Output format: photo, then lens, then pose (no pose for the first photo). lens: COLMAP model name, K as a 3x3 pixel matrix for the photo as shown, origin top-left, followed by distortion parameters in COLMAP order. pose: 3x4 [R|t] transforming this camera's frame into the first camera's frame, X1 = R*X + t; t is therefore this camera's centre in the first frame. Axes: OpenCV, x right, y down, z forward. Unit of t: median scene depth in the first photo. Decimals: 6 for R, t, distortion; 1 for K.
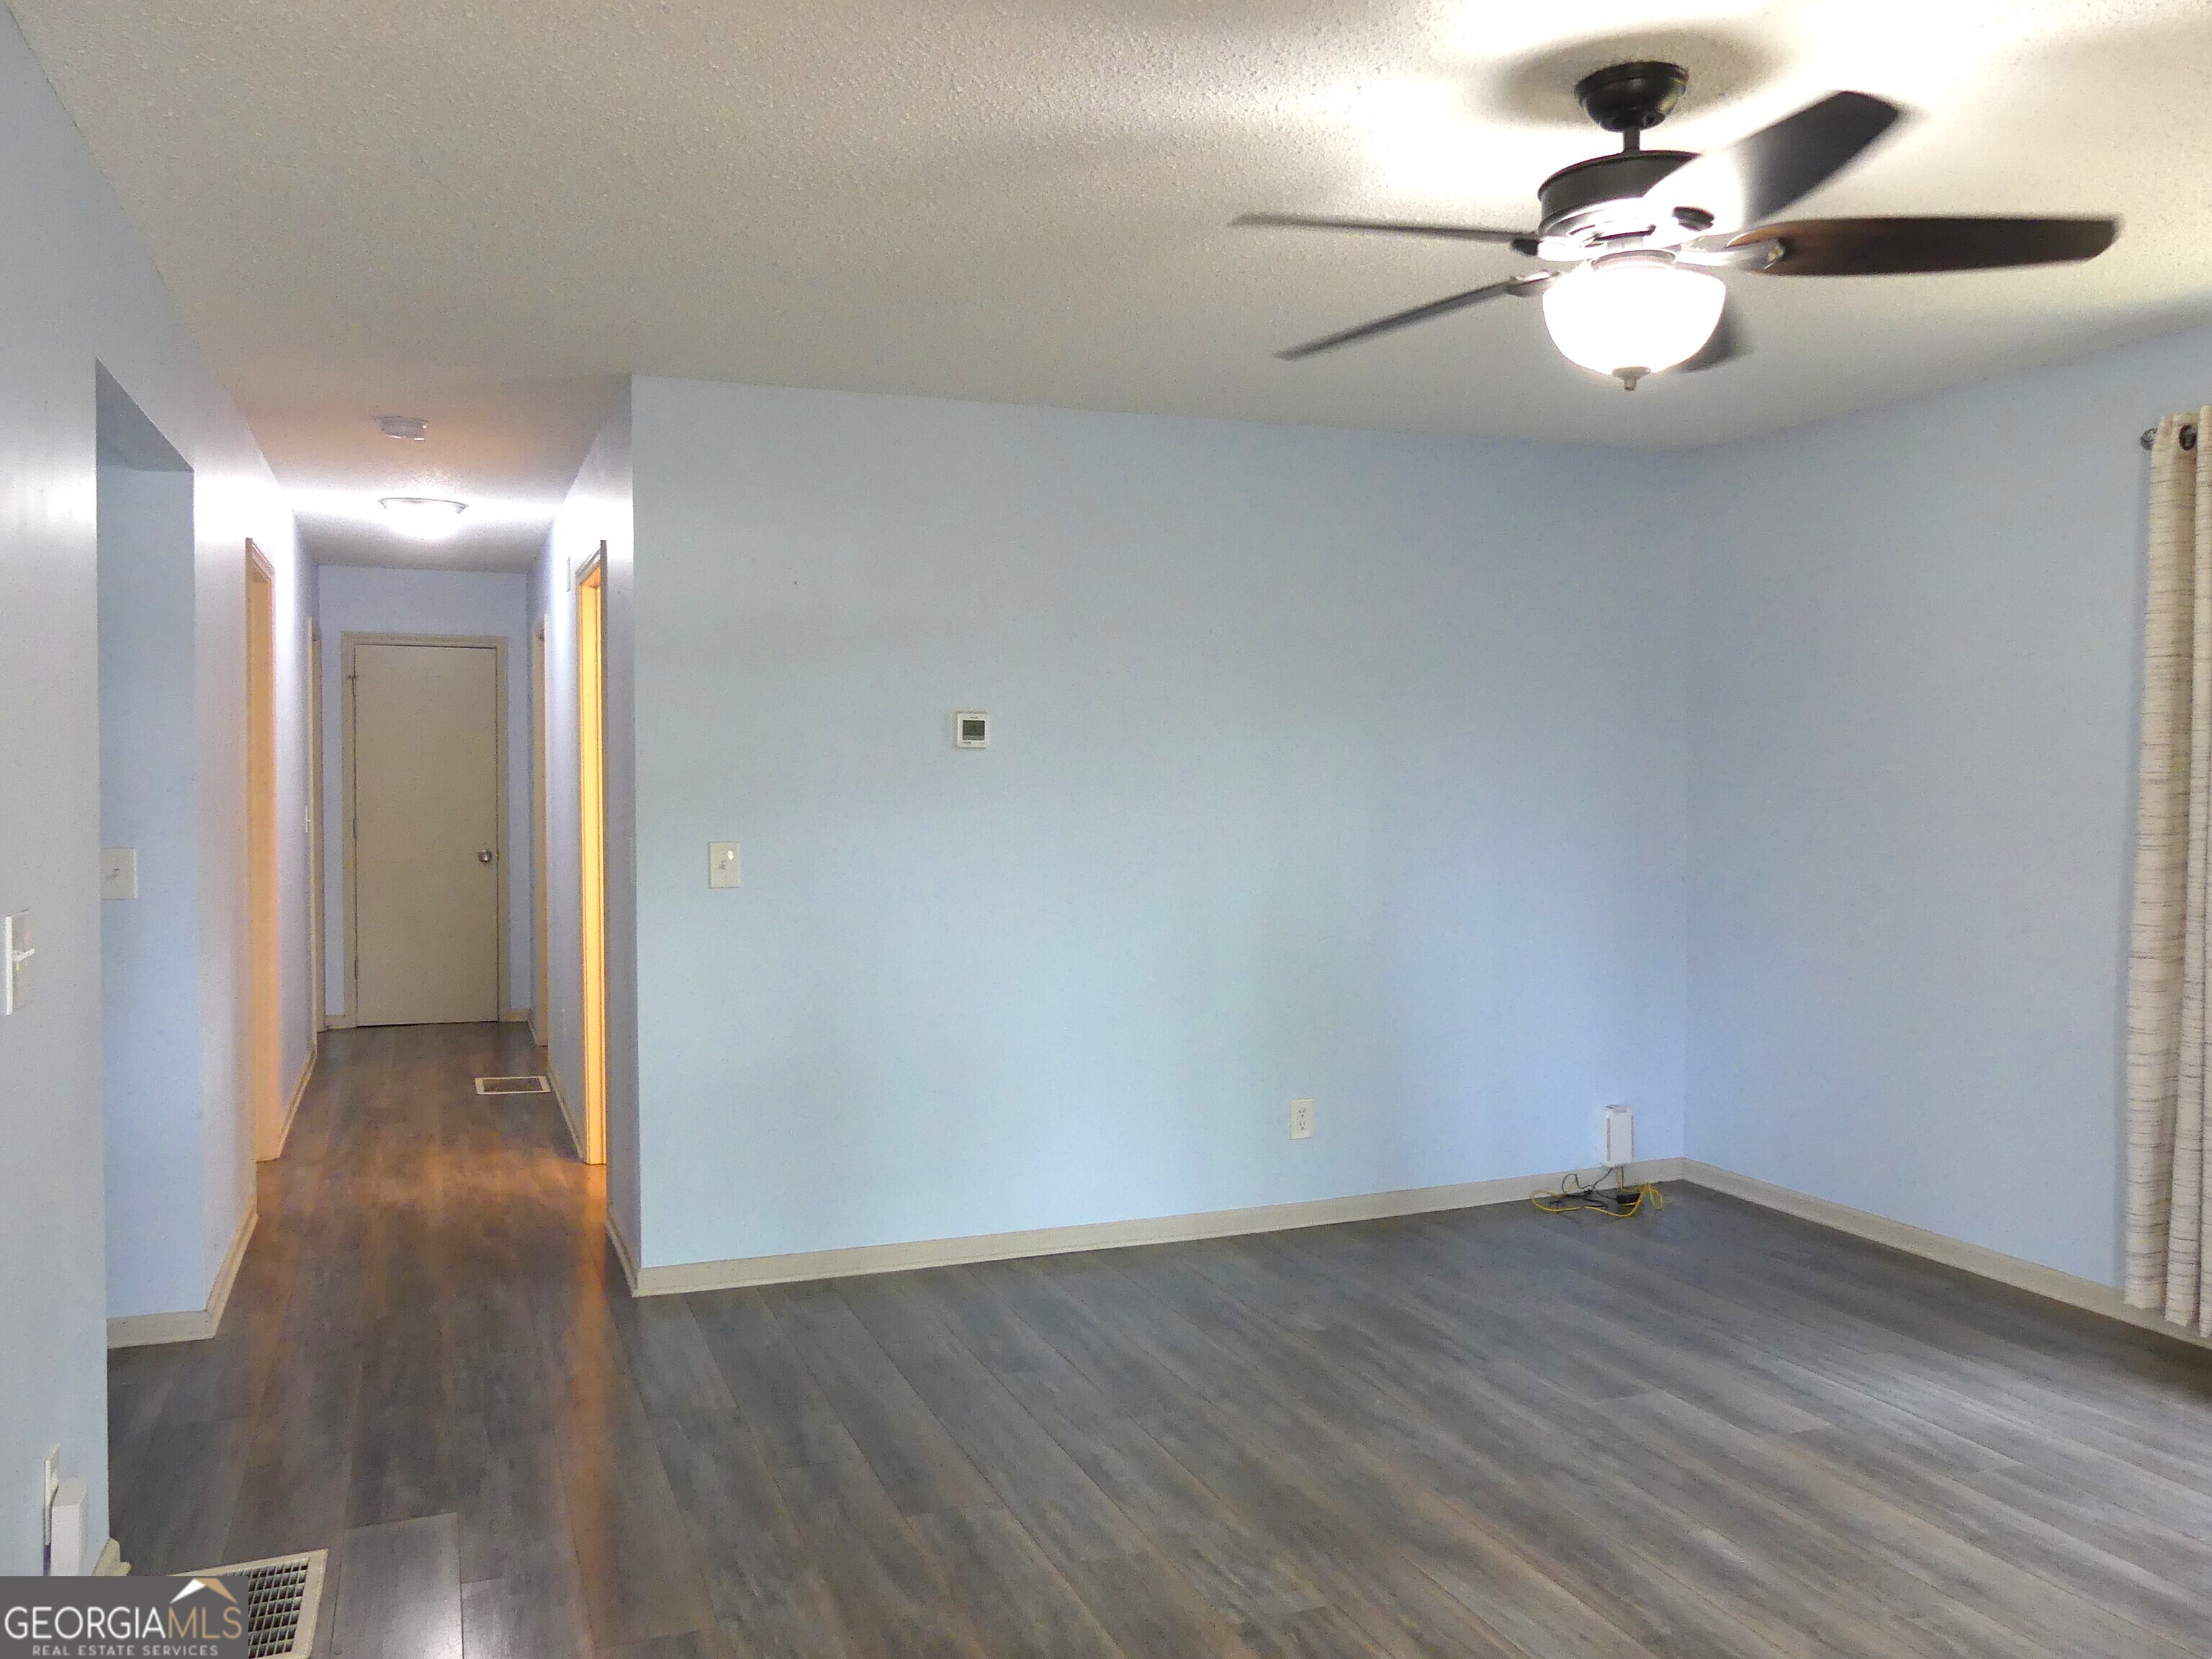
lens RADIAL K [[1725.8, 0, 1112.0], [0, 1725.8, 823.8], [0, 0, 1]] dist [-0.027275, 0.018522]
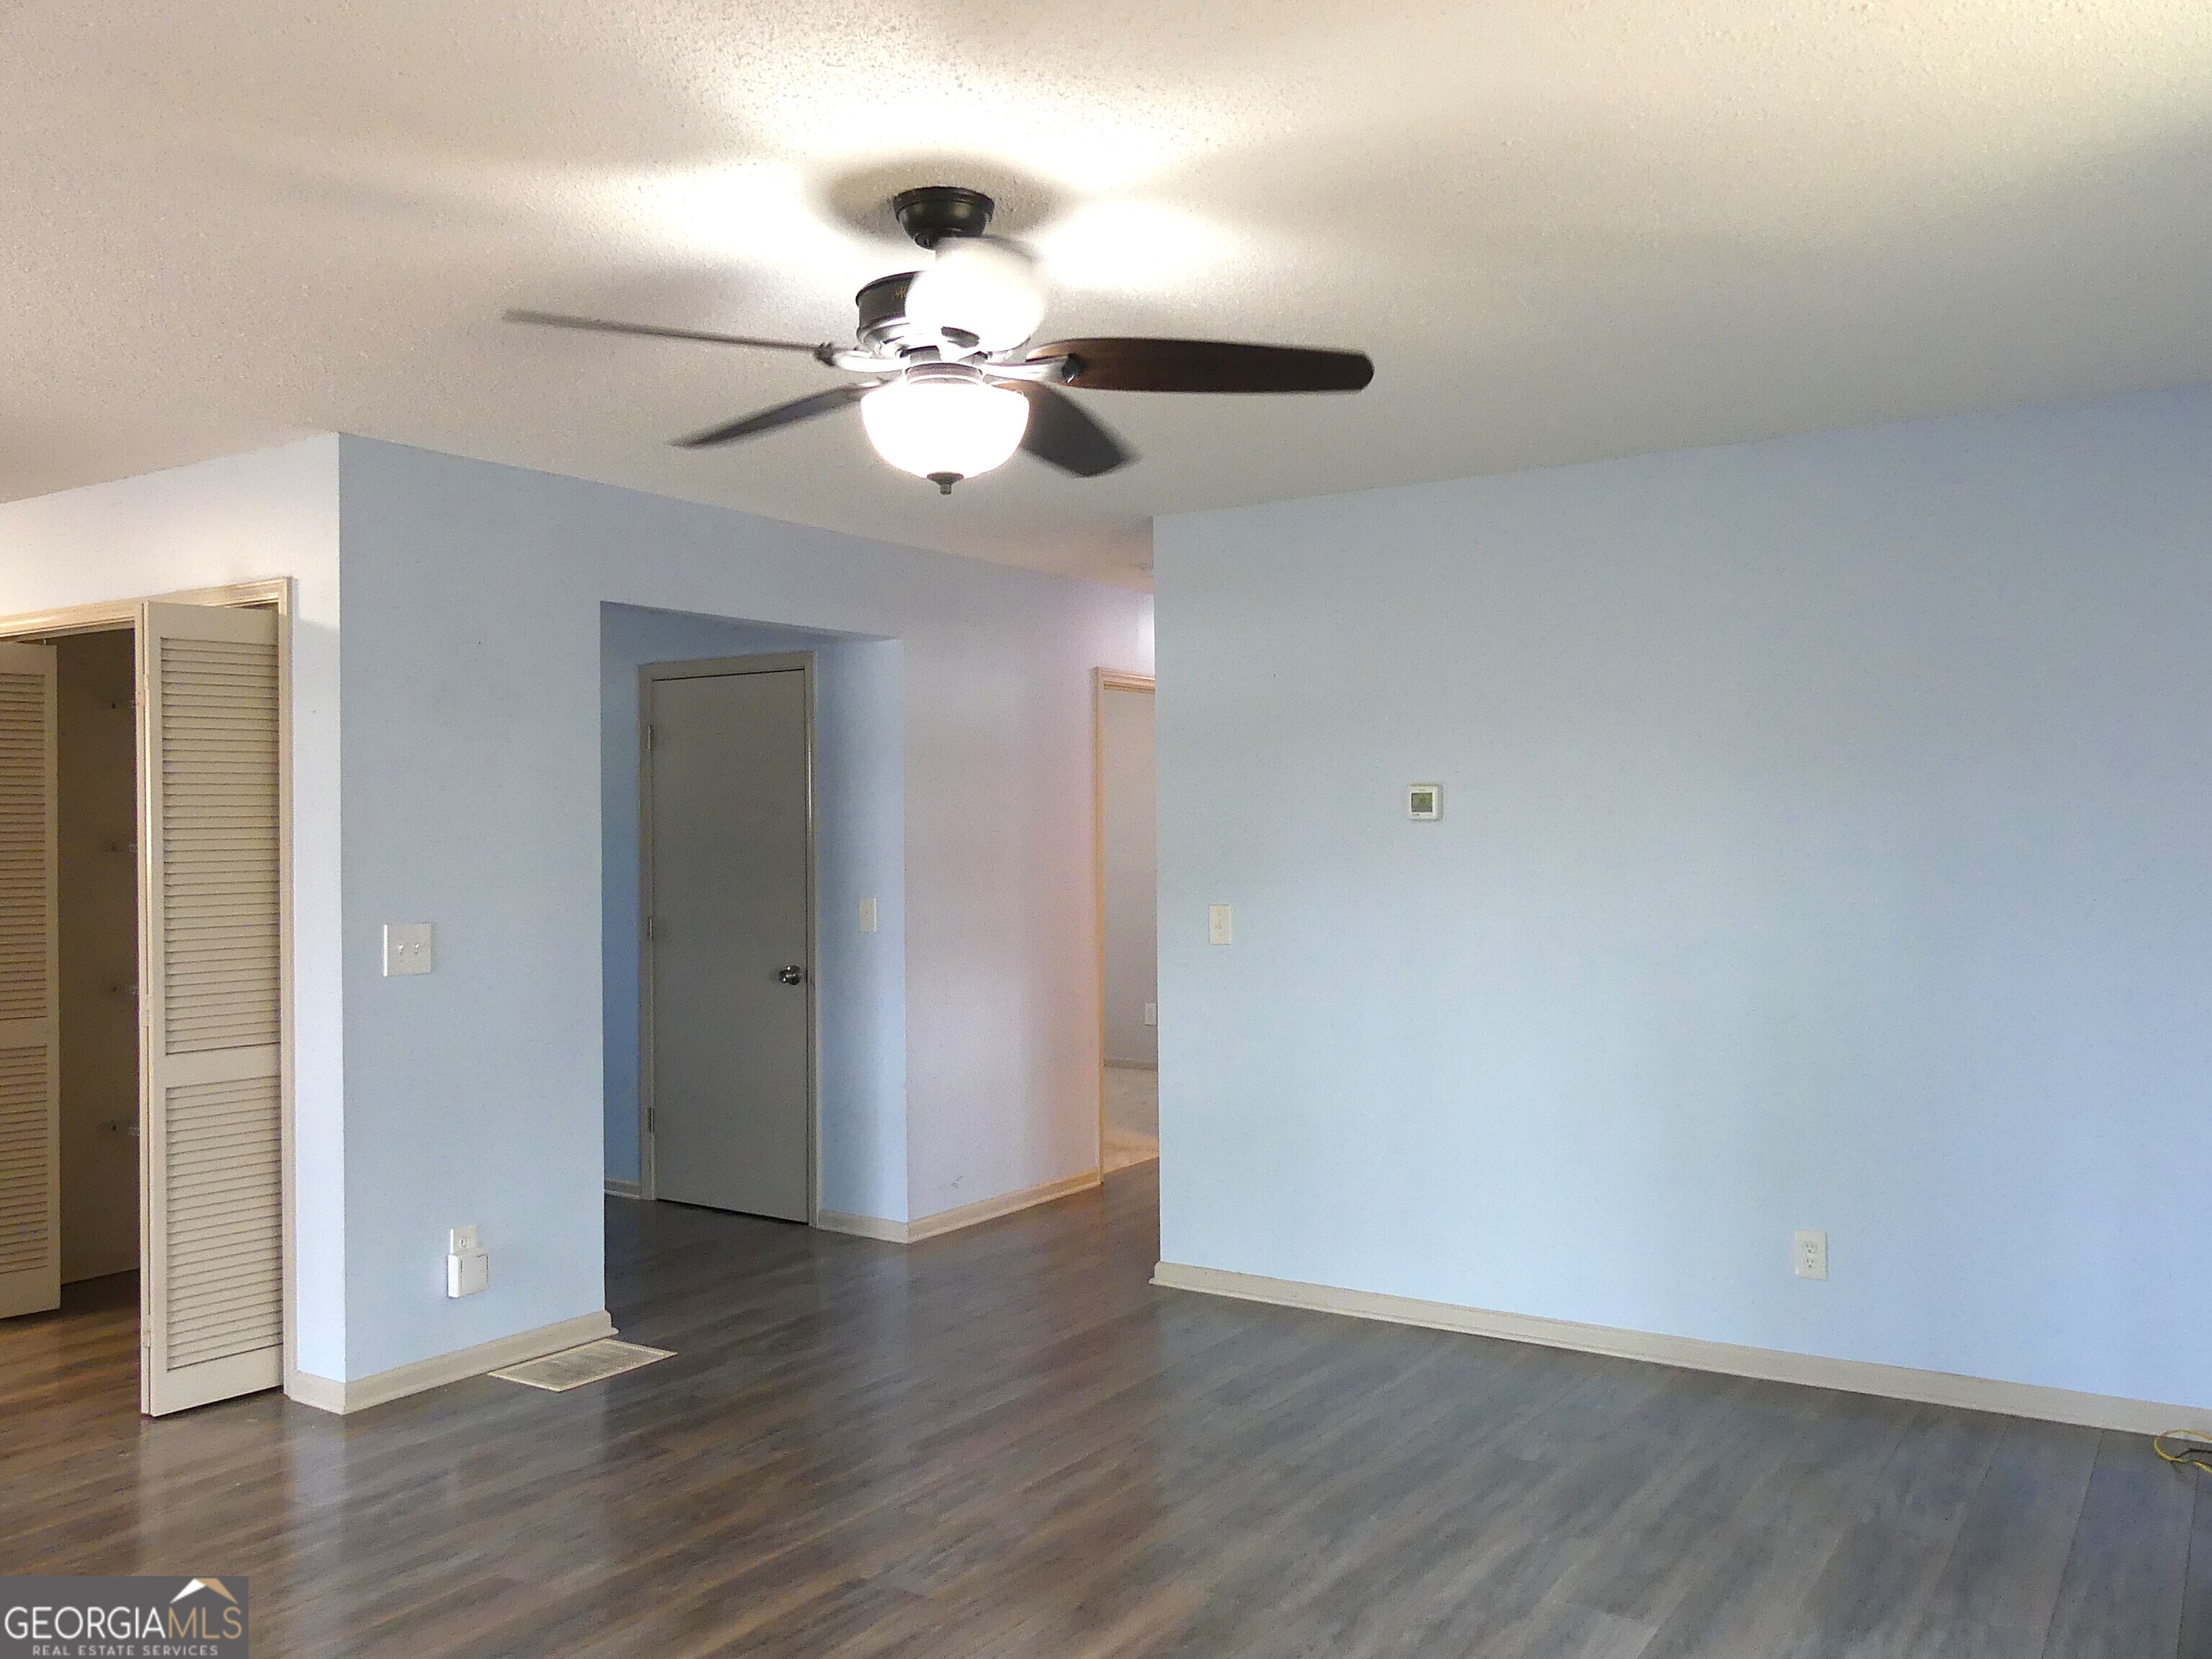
lens RADIAL K [[1725.8, 0, 1112.0], [0, 1725.8, 823.8], [0, 0, 1]] dist [-0.027275, 0.018522]
pose [[0.589418, -0.008079, -0.807788, 0.807091], [-0.020630, 0.999473, -0.025049, -0.015370], [0.807565, 0.031429, 0.588941, 0.311629]]
